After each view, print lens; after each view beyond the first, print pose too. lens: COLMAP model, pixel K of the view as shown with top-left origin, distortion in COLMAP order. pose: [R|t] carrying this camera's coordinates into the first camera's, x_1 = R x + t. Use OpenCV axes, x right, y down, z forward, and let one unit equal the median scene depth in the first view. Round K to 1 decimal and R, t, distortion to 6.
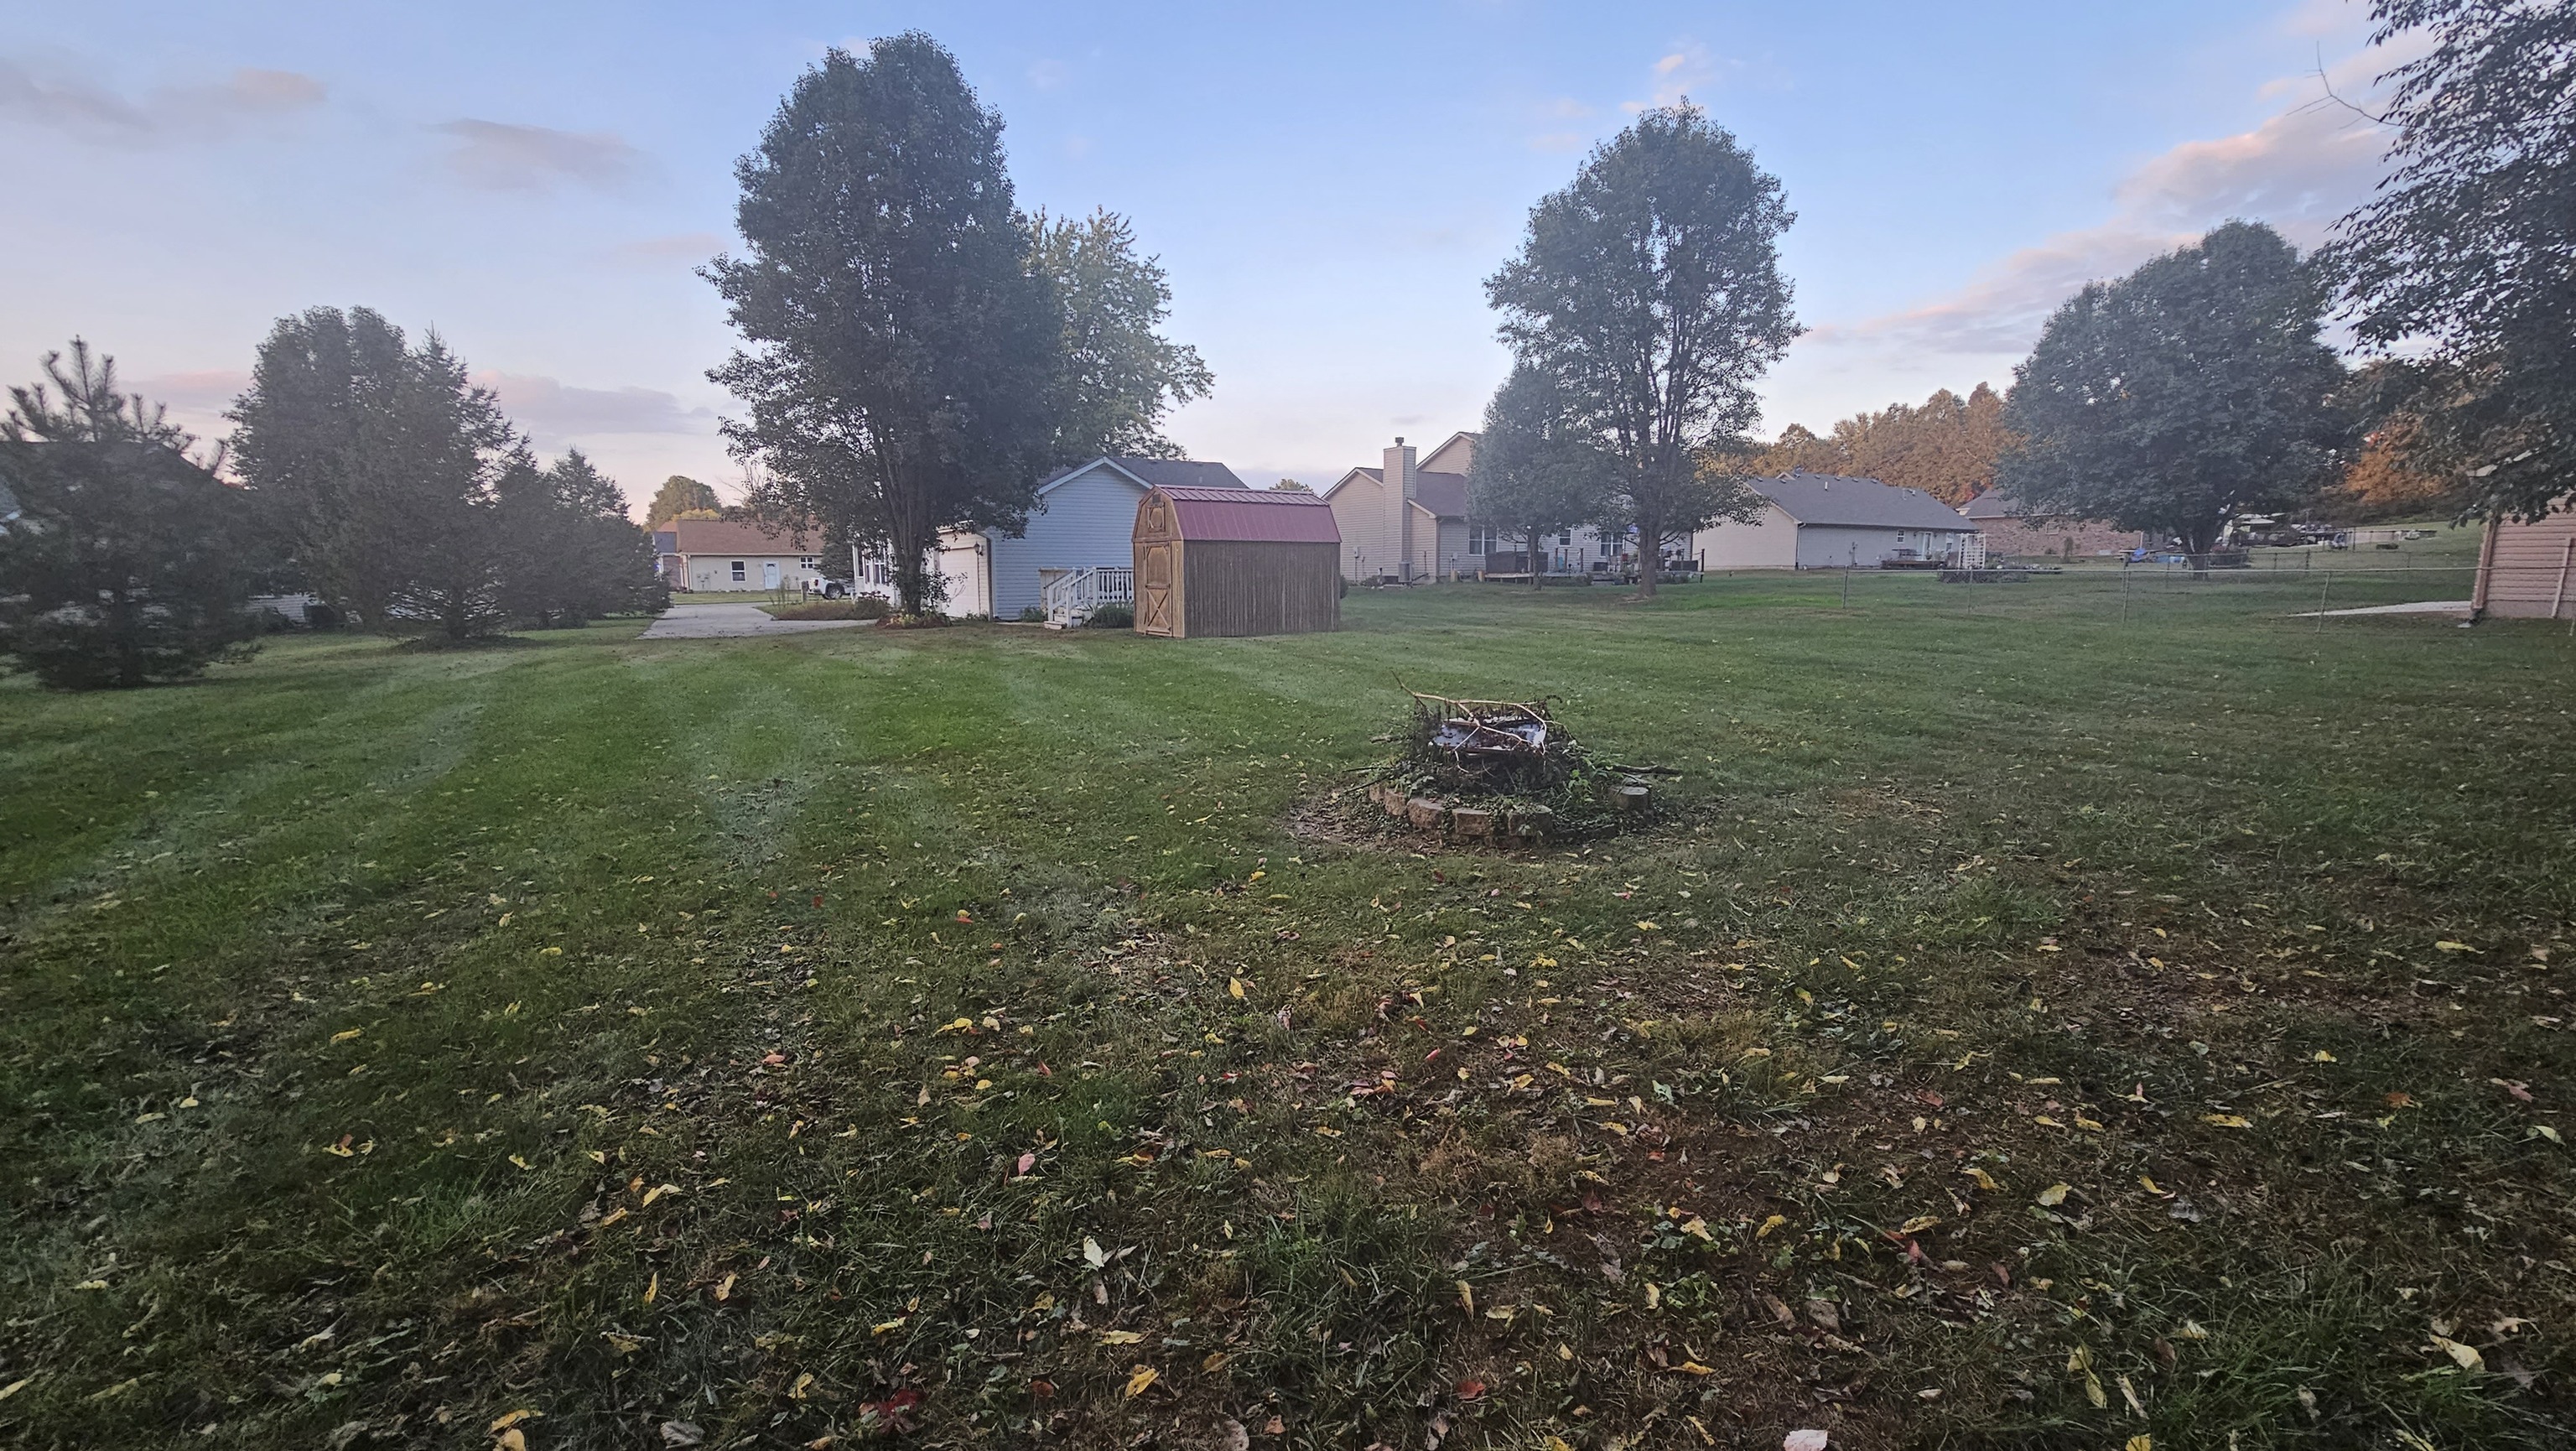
lens RADIAL K [[1051.5, 0, 1294.3], [0, 1051.5, 723.0], [0, 0, 1]] dist [-0.000960, 0.000125]
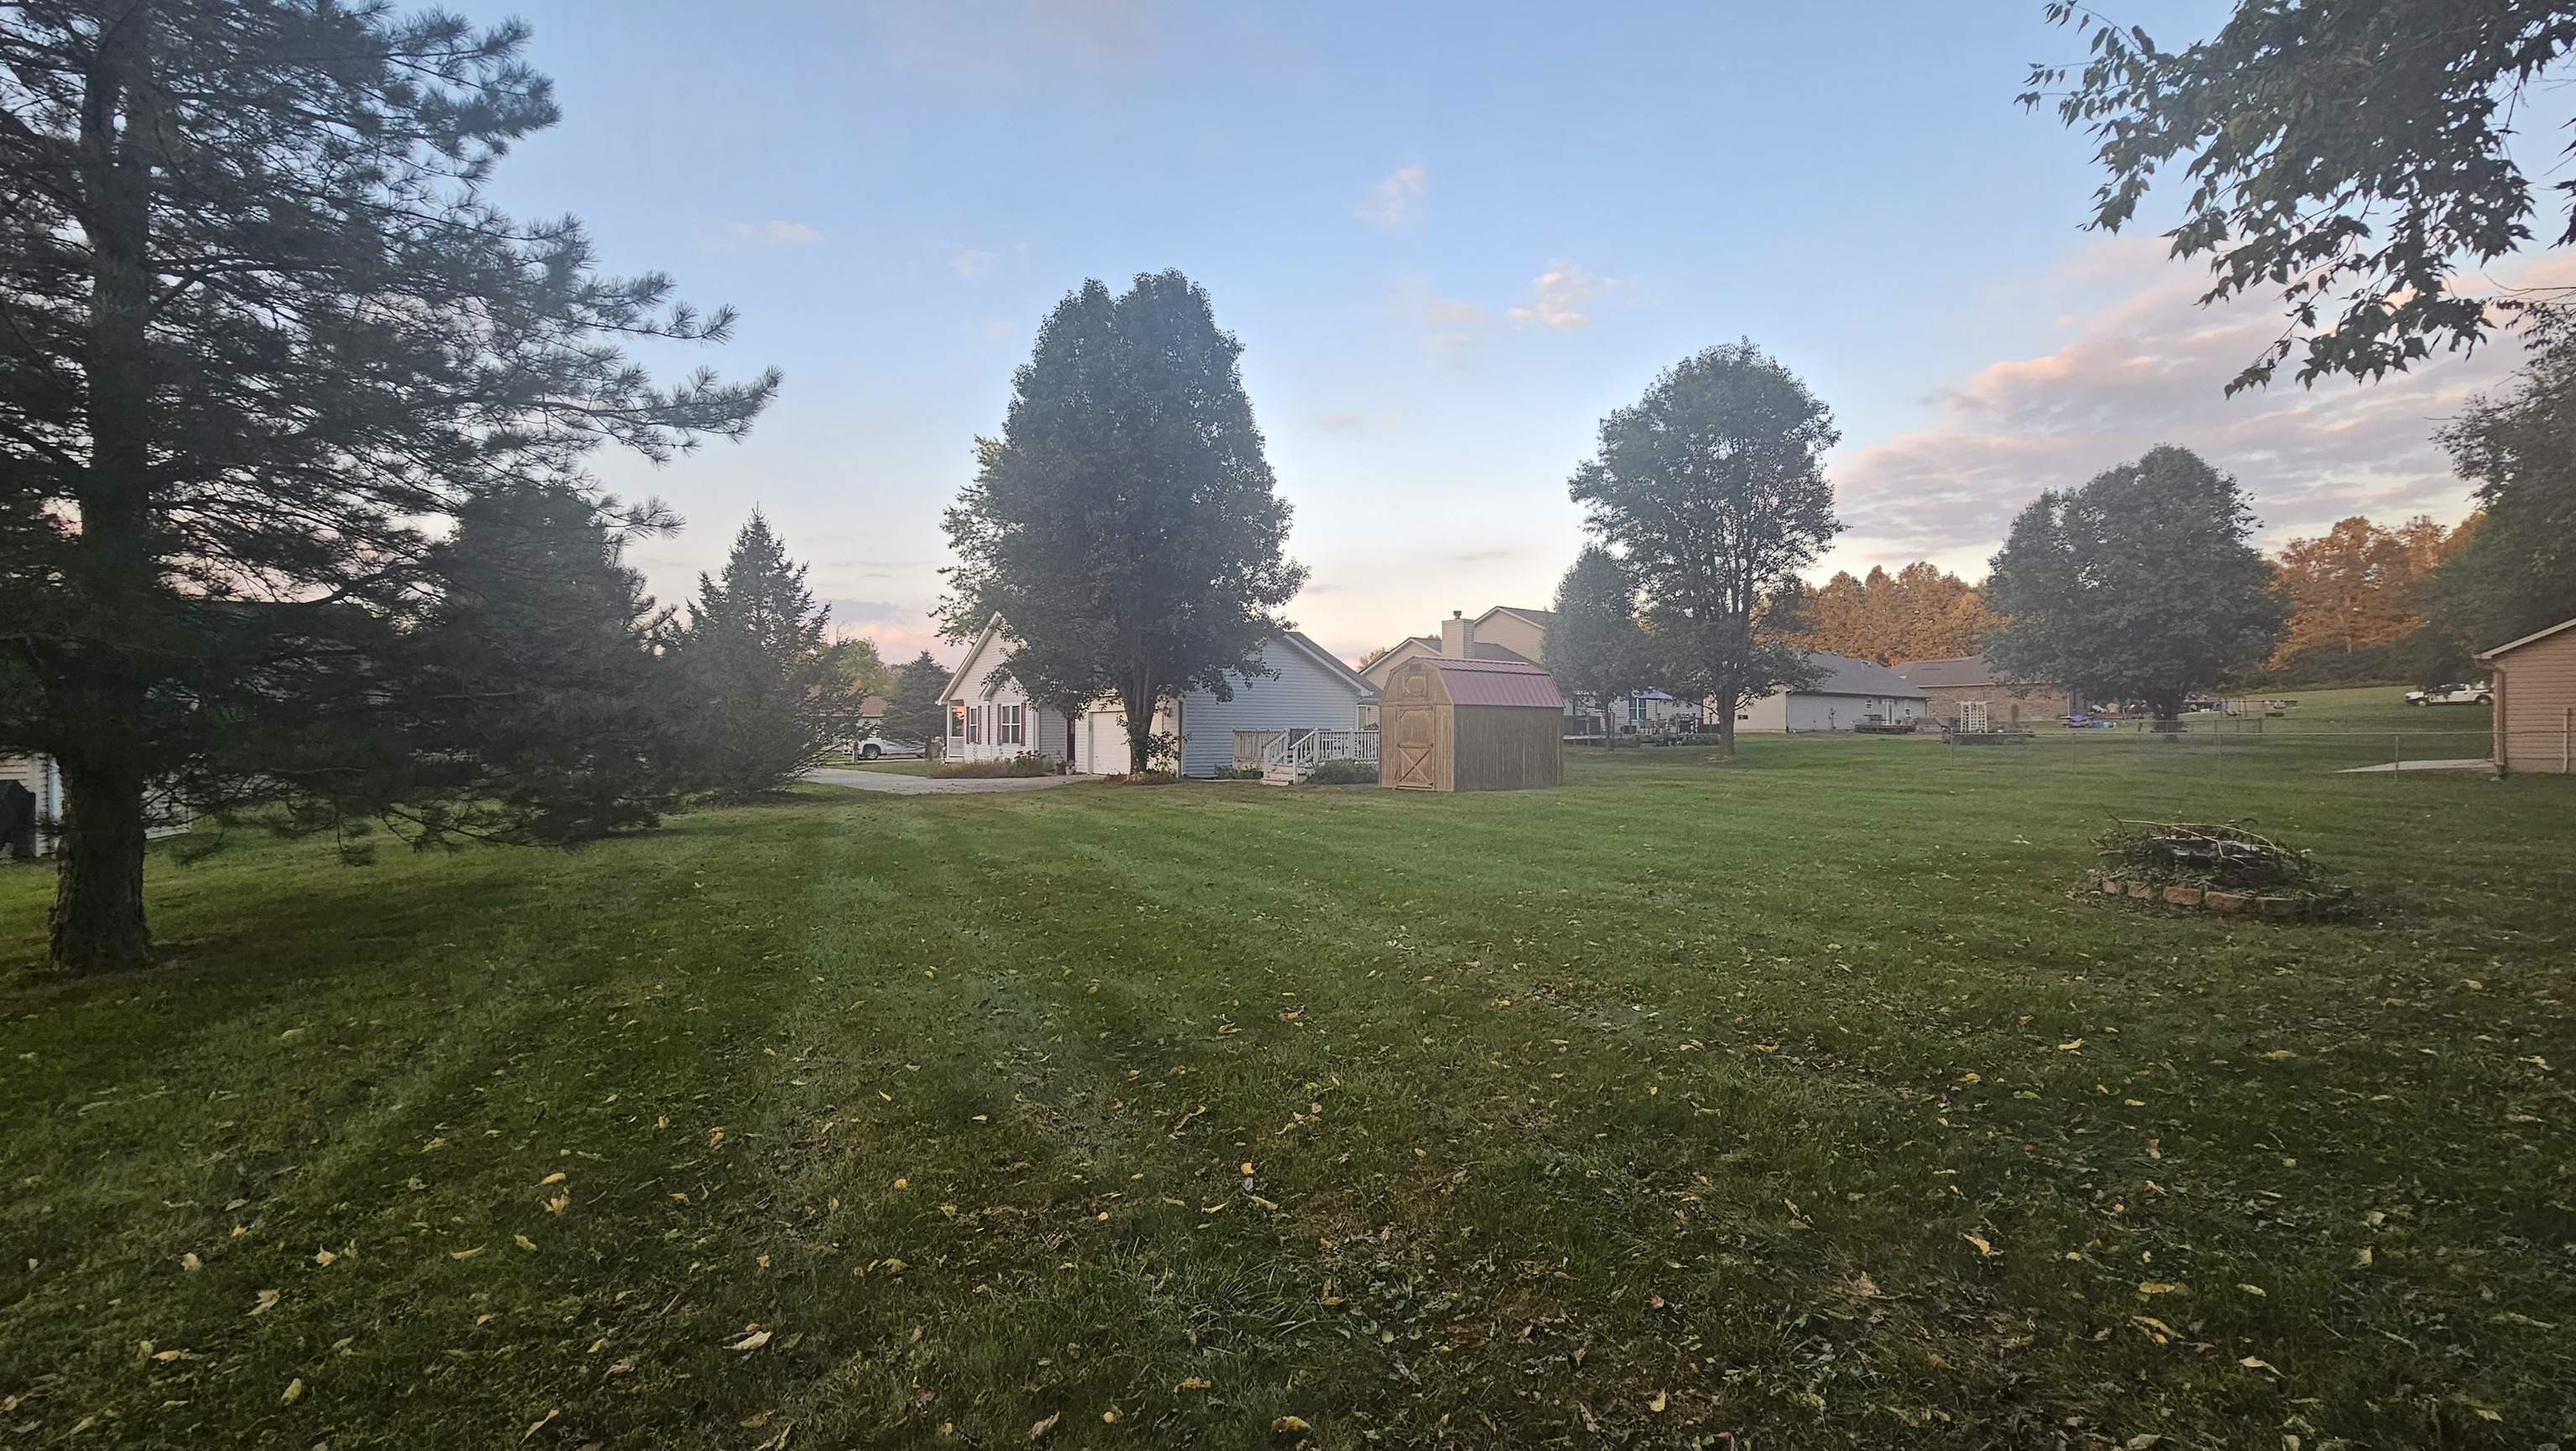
lens RADIAL K [[1057.1, 0, 1304.3], [0, 1057.1, 724.2], [0, 0, 1]] dist [0.000368, 0.000322]
pose [[0.995766, 0.003639, 0.091851, -0.200983], [0.010313, 0.988485, -0.150969, 0.008443], [-0.091343, 0.151277, 0.984262, -0.050841]]
